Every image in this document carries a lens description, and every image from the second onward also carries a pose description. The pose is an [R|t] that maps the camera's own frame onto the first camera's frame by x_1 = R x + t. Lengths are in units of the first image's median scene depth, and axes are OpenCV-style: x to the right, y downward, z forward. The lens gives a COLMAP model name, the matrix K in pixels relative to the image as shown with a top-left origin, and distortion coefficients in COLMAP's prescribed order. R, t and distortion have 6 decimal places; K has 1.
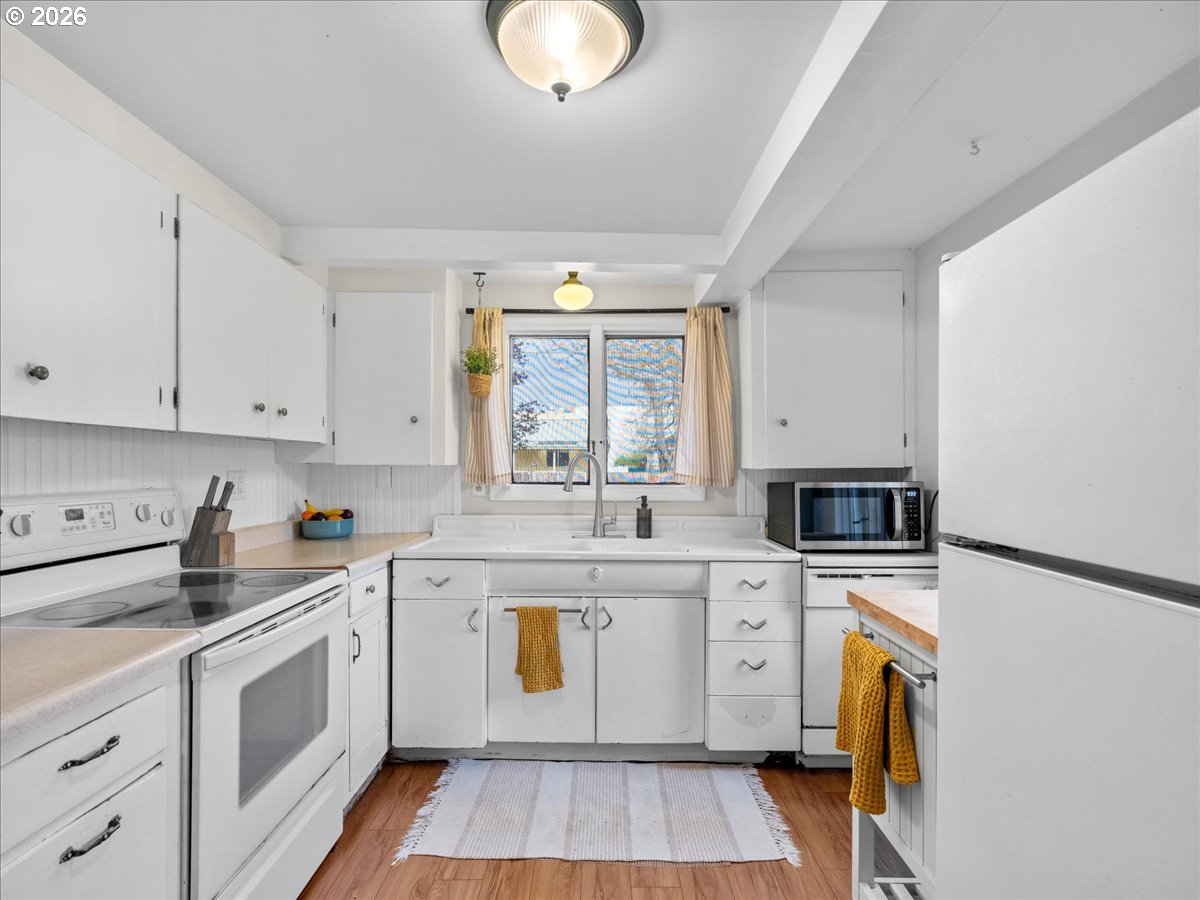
lens RADIAL K [[600.4, 0, 599.1], [0, 600.4, 464.5], [0, 0, 1]] dist [-0.000495, 0.000434]
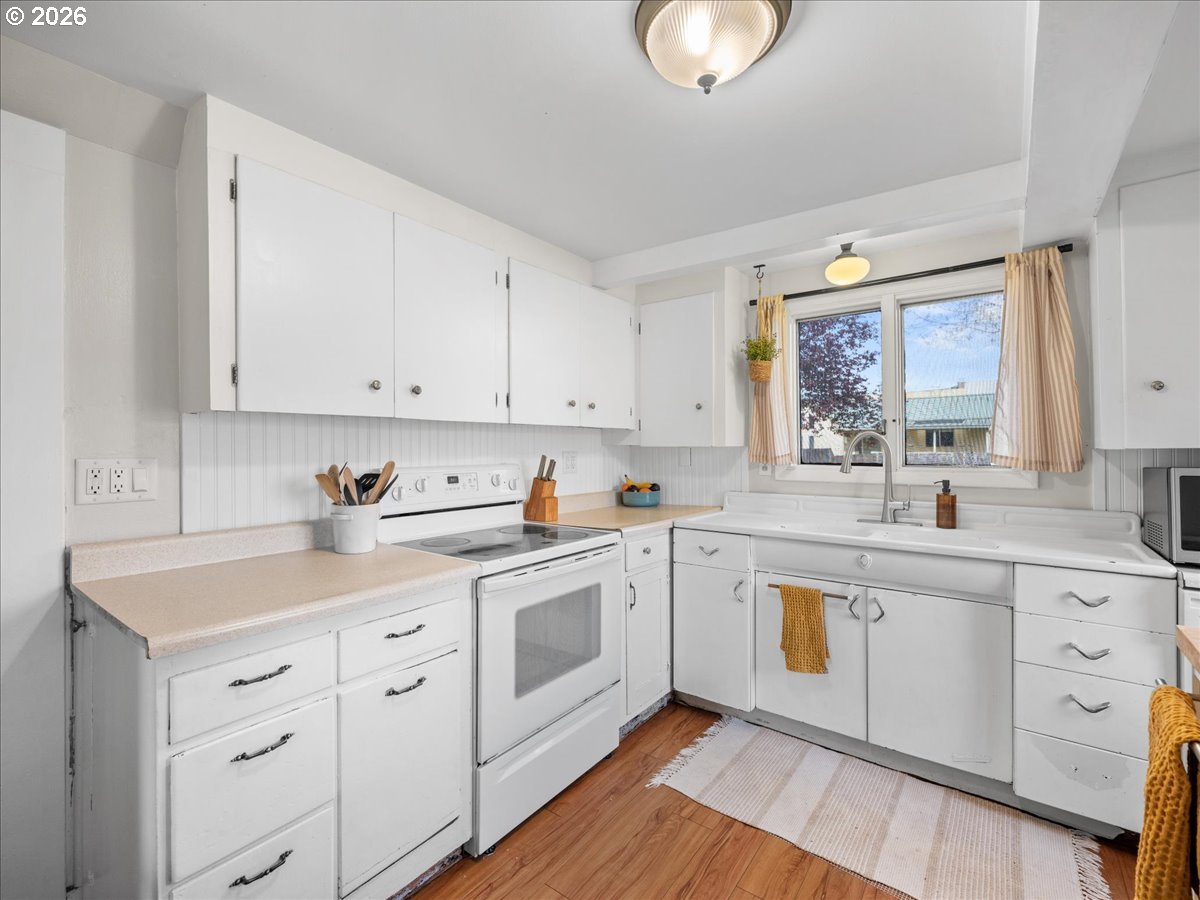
lens RADIAL K [[541.6, 0, 599.2], [0, 541.6, 443.7], [0, 0, 1]] dist [-0.002551, 0.000449]
pose [[0.800456, -0.008369, -0.599333, 0.169868], [0.005843, 0.999964, -0.006160, 0.001096], [0.599363, 0.001429, 0.800476, 0.072502]]
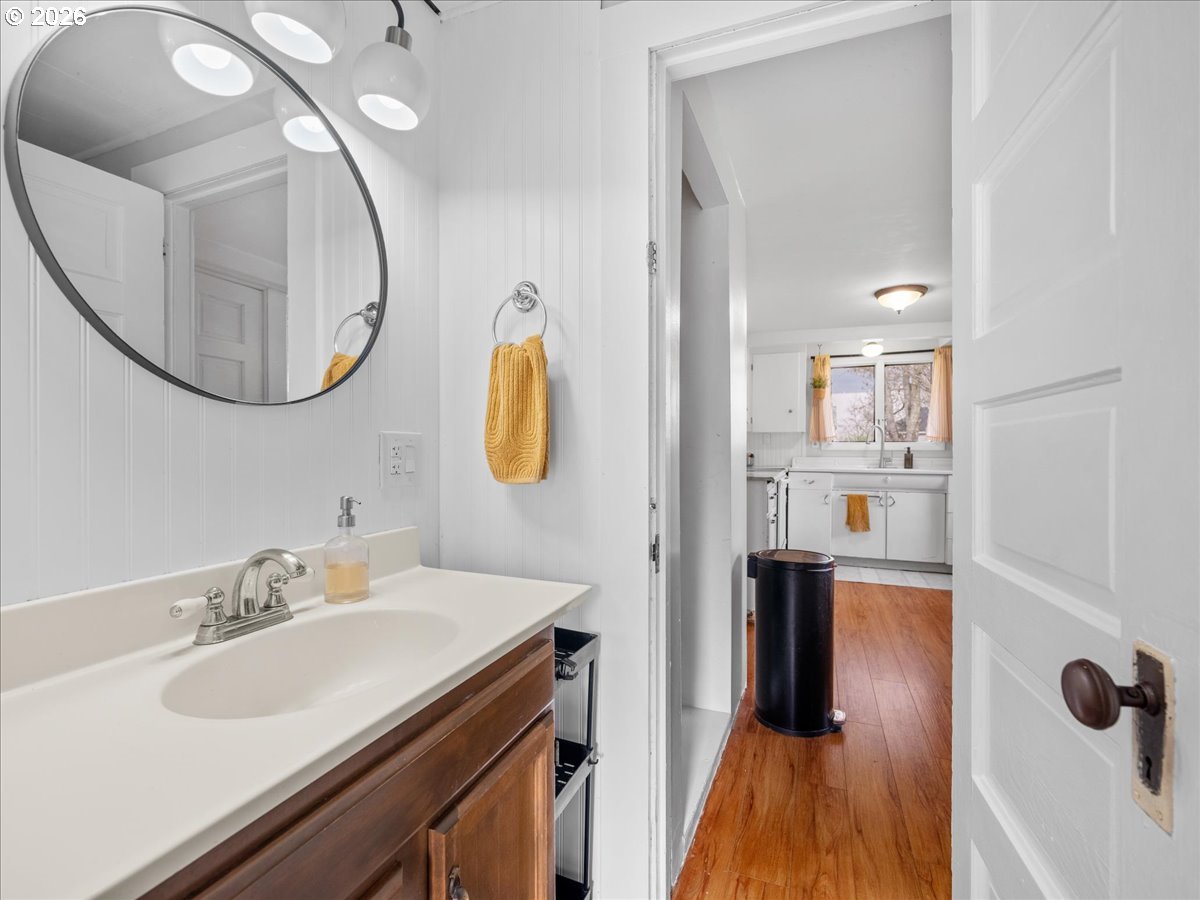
lens RADIAL K [[545.6, 0, 601.5], [0, 545.6, 454.4], [0, 0, 1]] dist [-0.000342, -0.000013]
pose [[0.929872, 0.004361, -0.367856, -0.237079], [-0.001349, 0.999963, 0.008445, 0.073180], [0.367880, -0.007356, 0.929844, -1.197186]]
